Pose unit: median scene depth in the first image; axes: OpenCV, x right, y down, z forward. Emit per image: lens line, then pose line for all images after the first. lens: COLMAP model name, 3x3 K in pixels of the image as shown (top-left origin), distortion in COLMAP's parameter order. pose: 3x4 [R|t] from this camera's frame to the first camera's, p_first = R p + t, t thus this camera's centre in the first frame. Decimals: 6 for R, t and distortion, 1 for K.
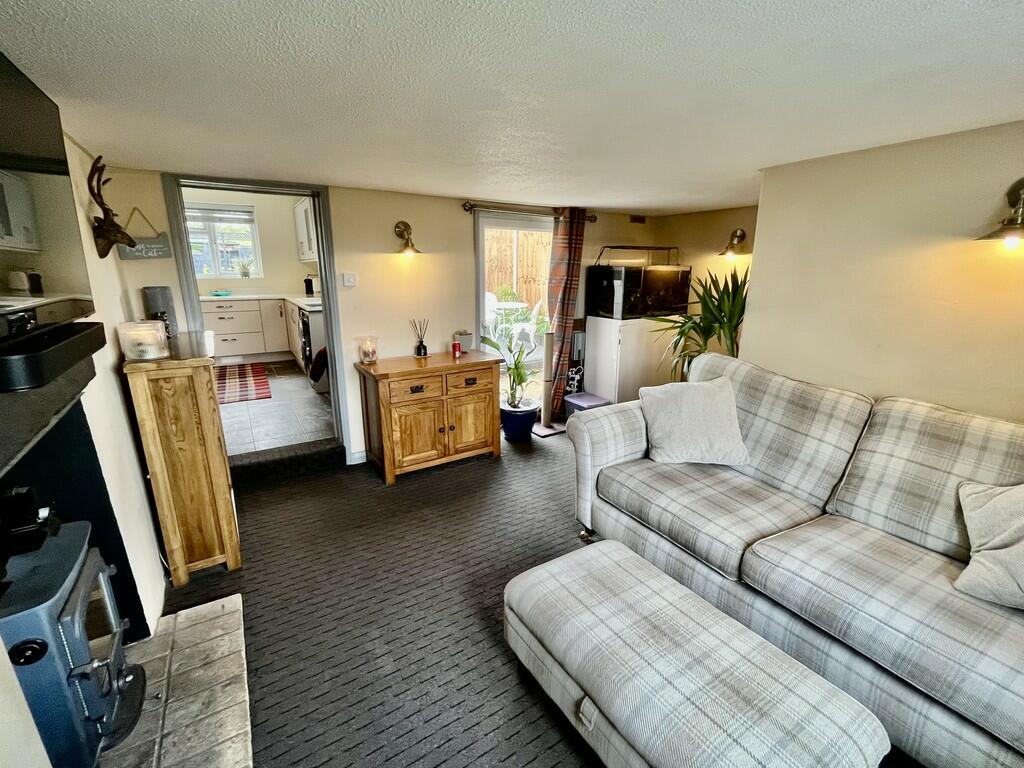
lens RADIAL K [[442.6, 0, 509.6], [0, 442.6, 382.7], [0, 0, 1]] dist [-0.002082, -0.000096]
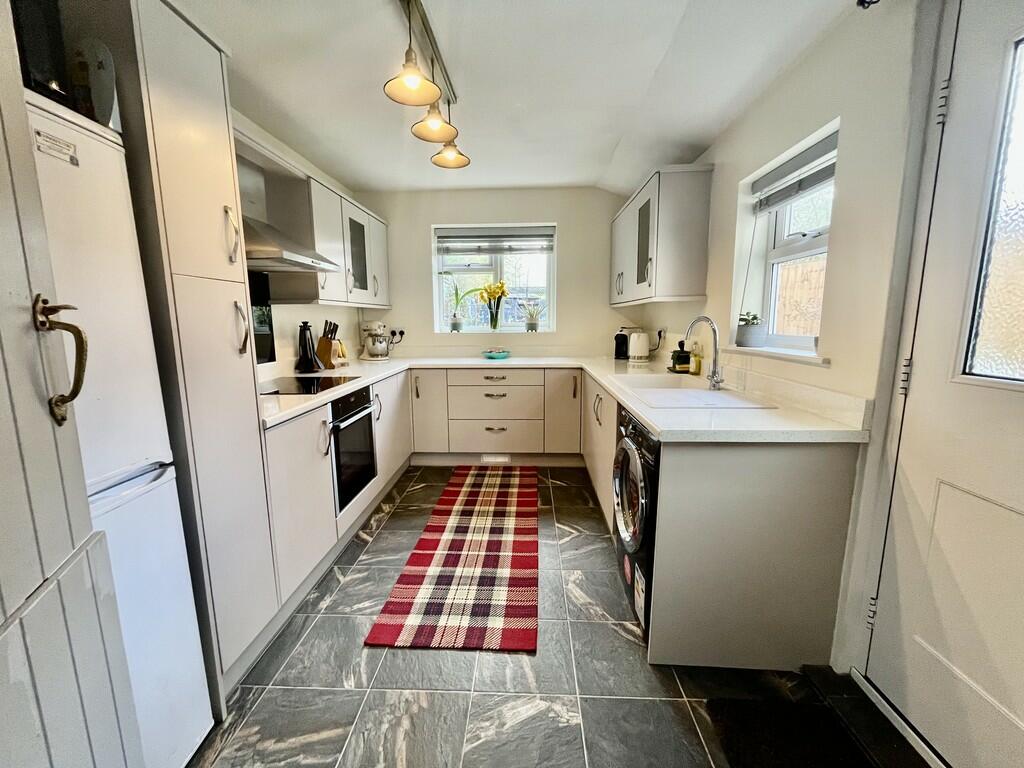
lens RADIAL K [[419.9, 0, 511.1], [0, 419.9, 383.6], [0, 0, 1]] dist [0.003117, -0.000197]
pose [[0.823375, 0.076059, -0.562377, -0.267953], [-0.130296, 0.989841, -0.056895, -0.124050], [0.552337, 0.120122, 0.824921, 0.483477]]
